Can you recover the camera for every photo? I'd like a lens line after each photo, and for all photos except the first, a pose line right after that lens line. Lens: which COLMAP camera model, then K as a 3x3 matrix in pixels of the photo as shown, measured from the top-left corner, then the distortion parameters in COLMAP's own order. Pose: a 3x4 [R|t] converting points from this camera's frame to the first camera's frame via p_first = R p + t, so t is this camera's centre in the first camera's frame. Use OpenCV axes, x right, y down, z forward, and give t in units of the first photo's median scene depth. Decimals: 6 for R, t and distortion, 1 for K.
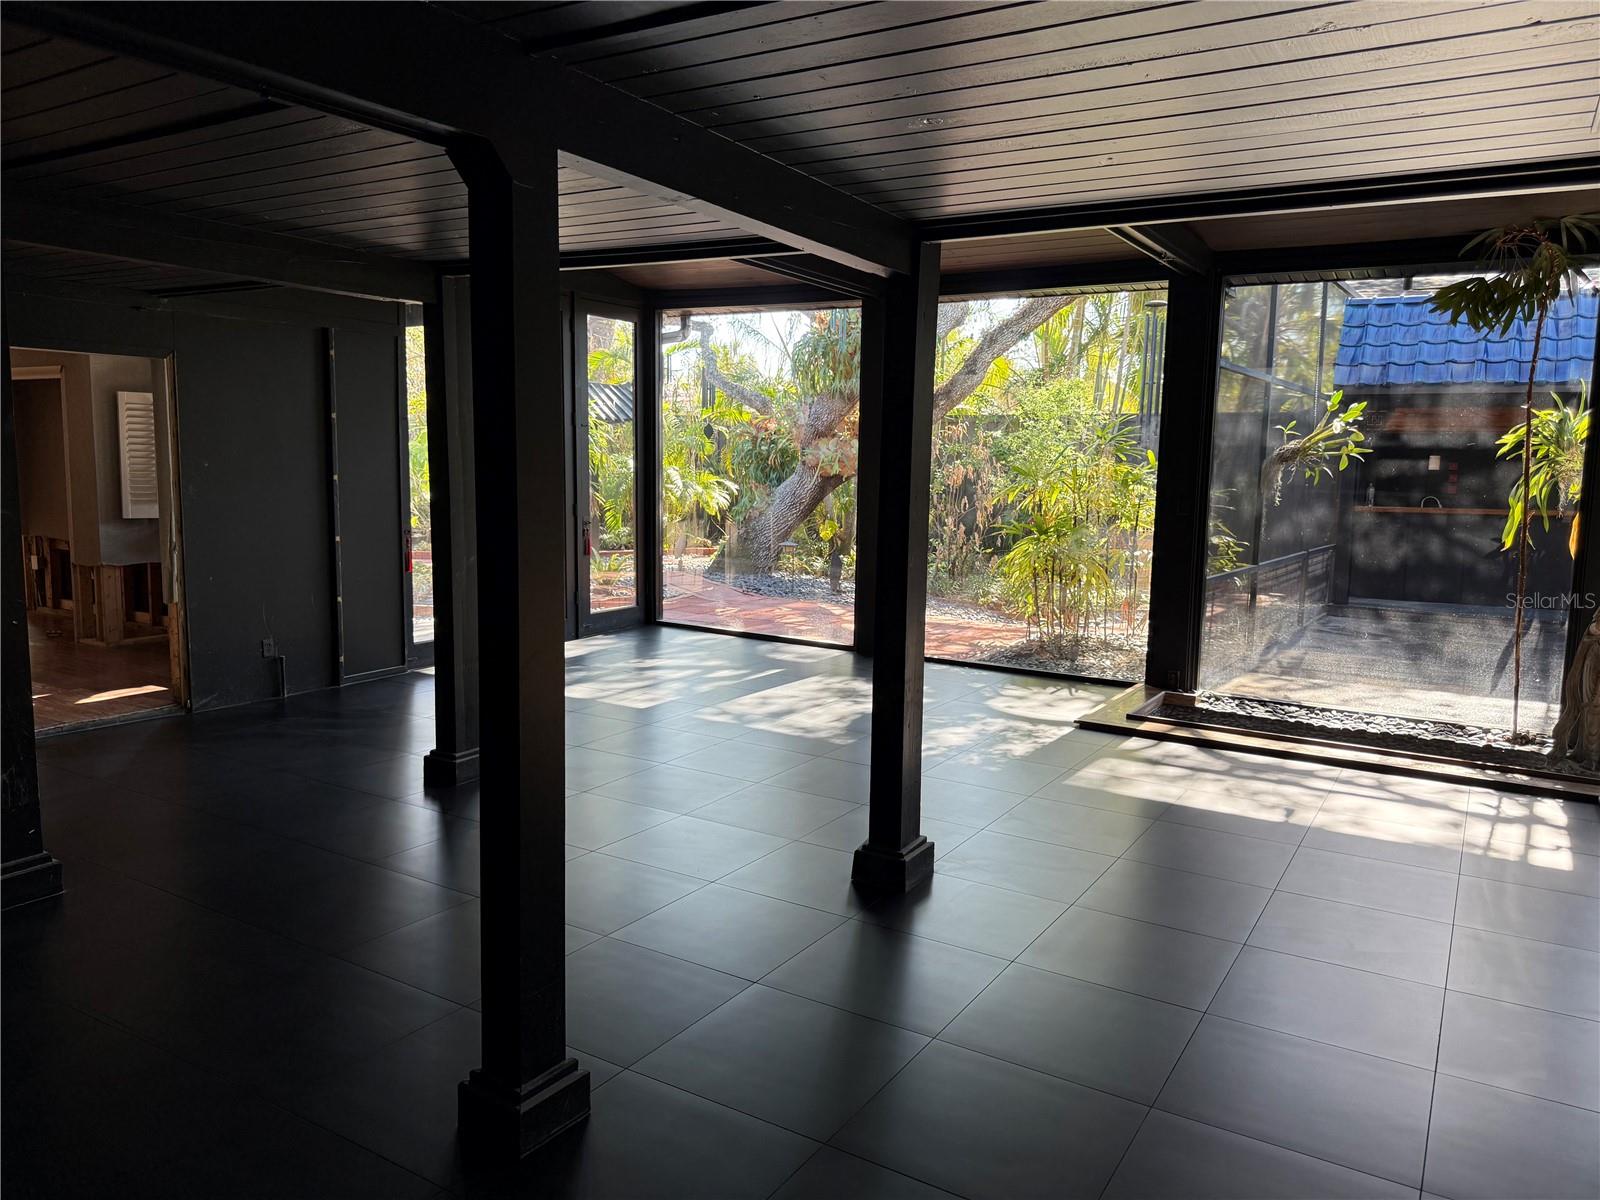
lens RADIAL K [[1136.5, 0, 801.1], [0, 1136.5, 597.9], [0, 0, 1]] dist [0.009862, 0.000585]
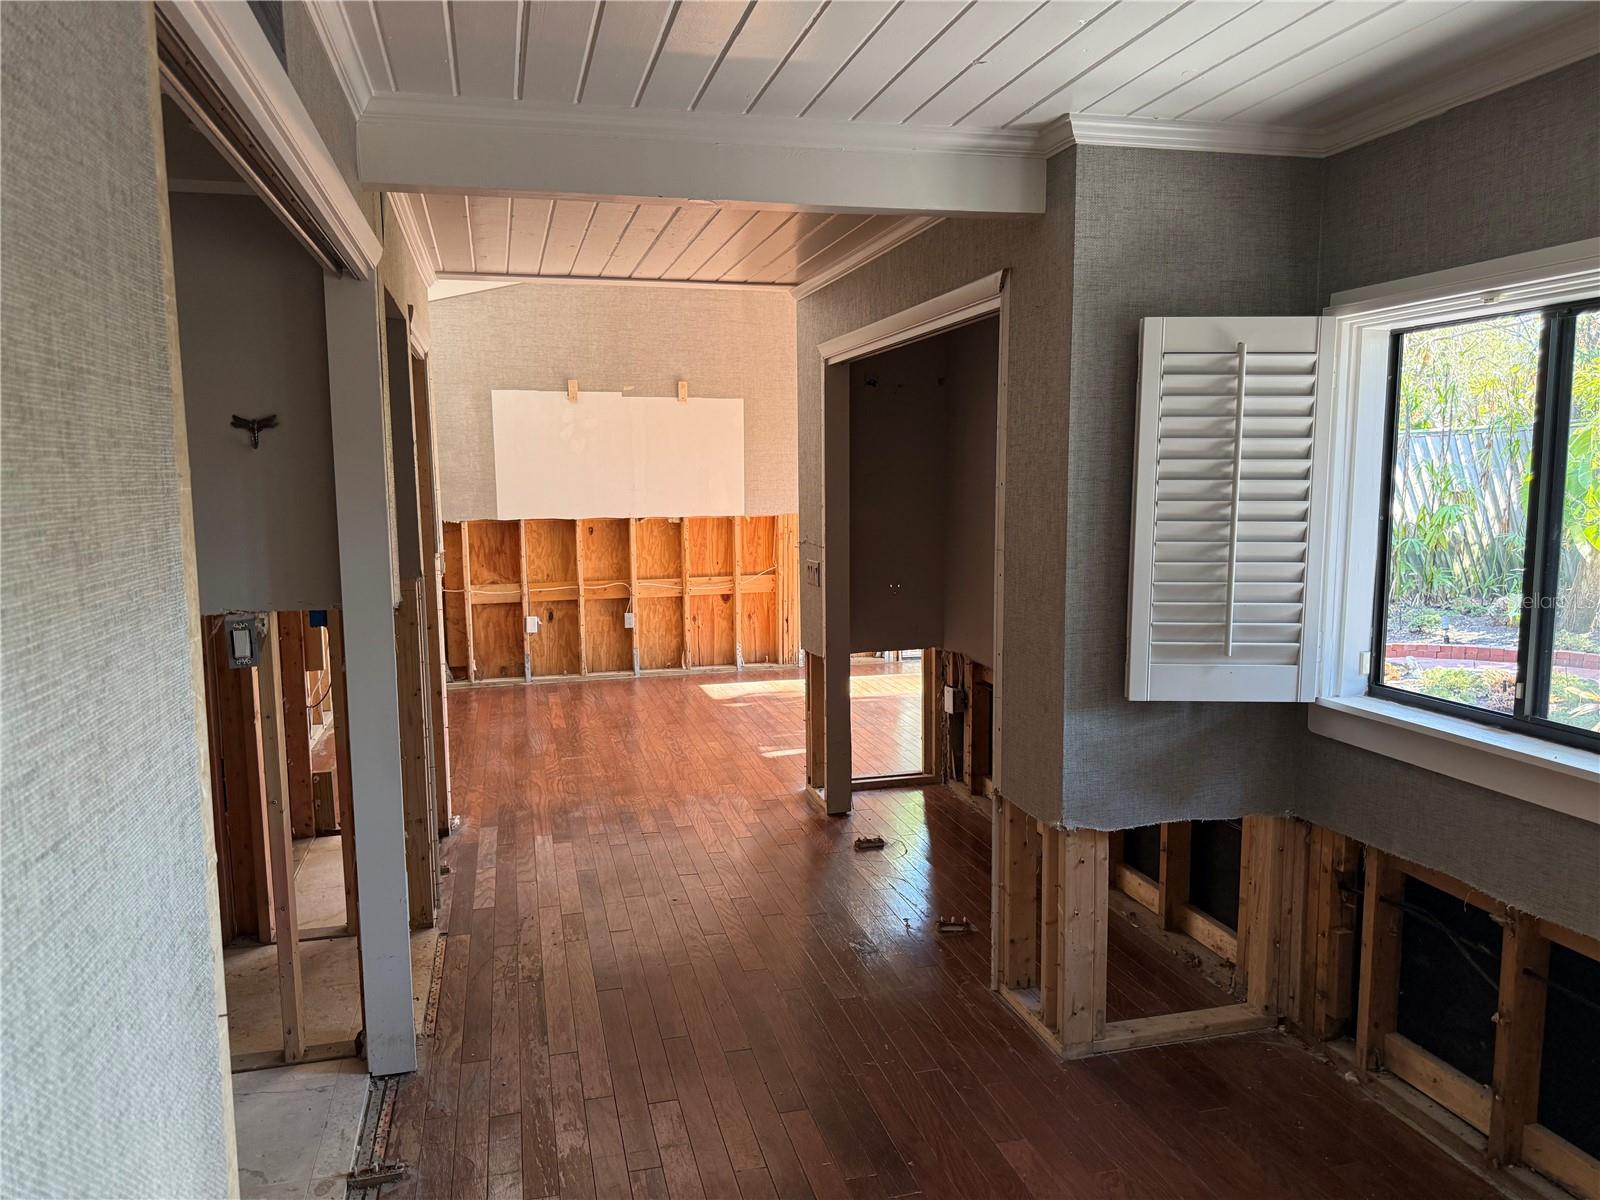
lens RADIAL K [[1136.5, 0, 799.2], [0, 1136.5, 603.4], [0, 0, 1]] dist [0.009862, 0.000585]
pose [[0.720811, 0.050037, -0.691323, -0.431646], [-0.057407, 0.998274, 0.012397, -0.096763], [0.690750, 0.030751, 0.722439, 0.685993]]
